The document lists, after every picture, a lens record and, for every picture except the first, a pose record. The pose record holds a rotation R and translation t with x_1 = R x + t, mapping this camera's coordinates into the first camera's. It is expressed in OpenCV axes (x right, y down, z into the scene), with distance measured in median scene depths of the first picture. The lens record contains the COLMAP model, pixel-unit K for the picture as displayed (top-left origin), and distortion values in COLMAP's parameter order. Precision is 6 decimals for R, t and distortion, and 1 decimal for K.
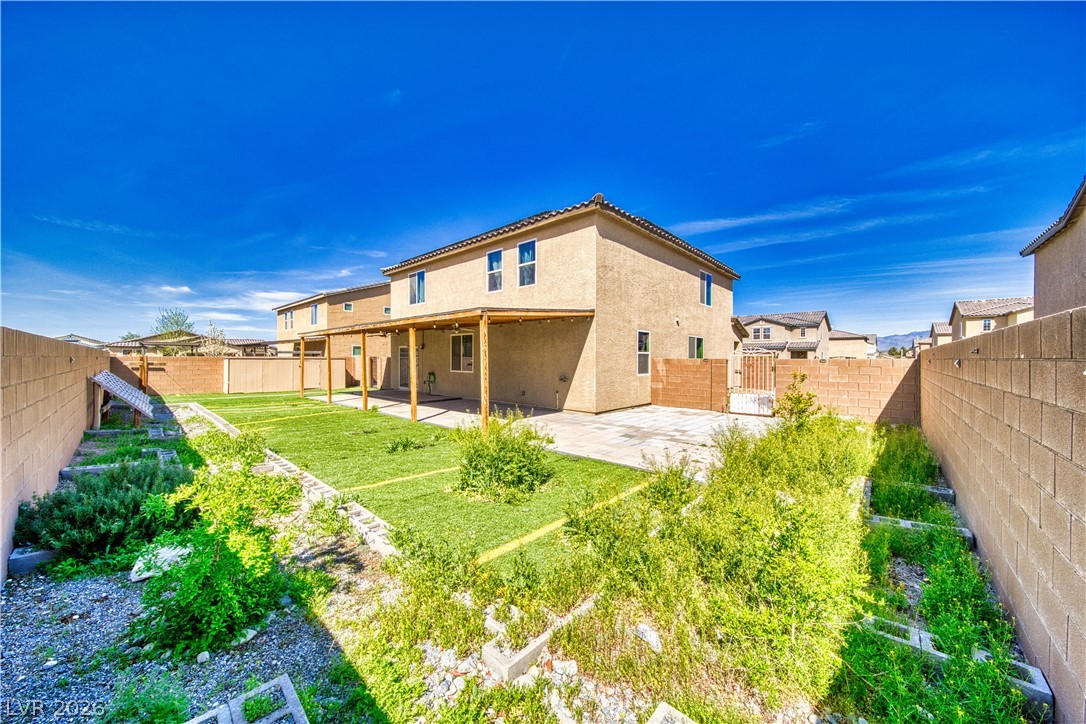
lens RADIAL K [[382.7, 0, 543.0], [0, 382.7, 362.0], [0, 0, 1]] dist [-0.002969, -0.000256]
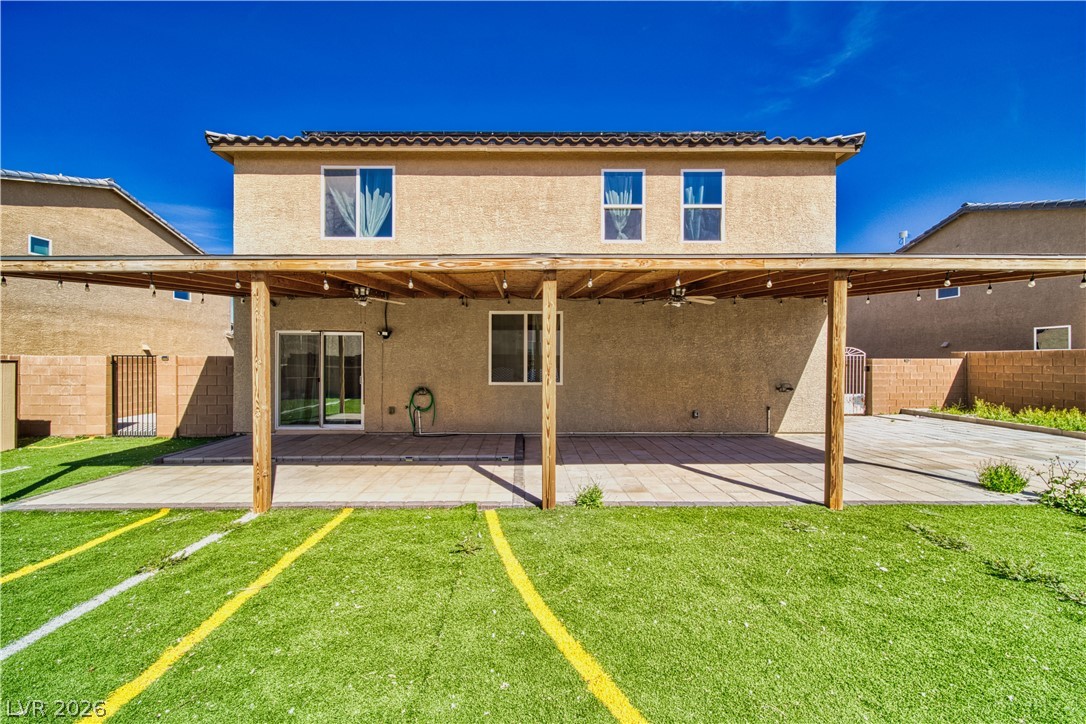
lens RADIAL K [[382.7, 0, 543.0], [0, 382.7, 362.0], [0, 0, 1]] dist [-0.002969, -0.000256]
pose [[0.734184, -0.000618, 0.678950, -0.615945], [0.009140, 0.999918, -0.008973, 0.000365], [-0.678889, 0.012794, 0.734130, 0.678308]]
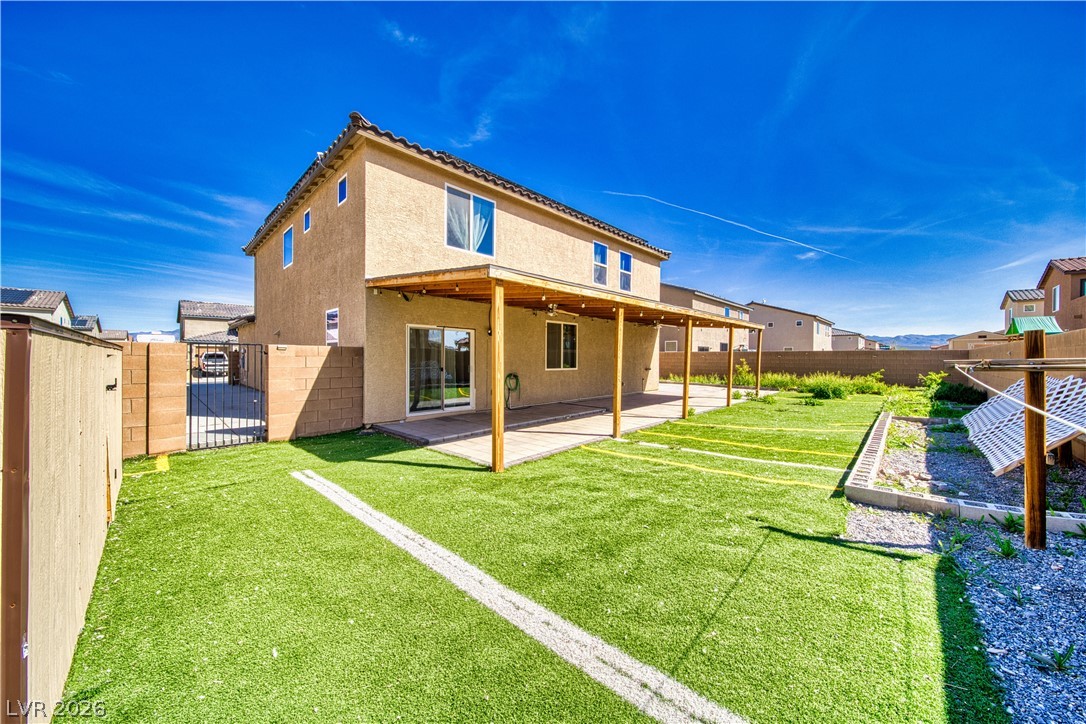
lens RADIAL K [[382.7, 0, 543.0], [0, 382.7, 362.0], [0, 0, 1]] dist [-0.002969, -0.000256]
pose [[0.024900, -0.016496, 0.999554, -1.135442], [0.004986, 0.999853, 0.016377, -0.004048], [-0.999678, 0.004576, 0.024978, 1.146352]]
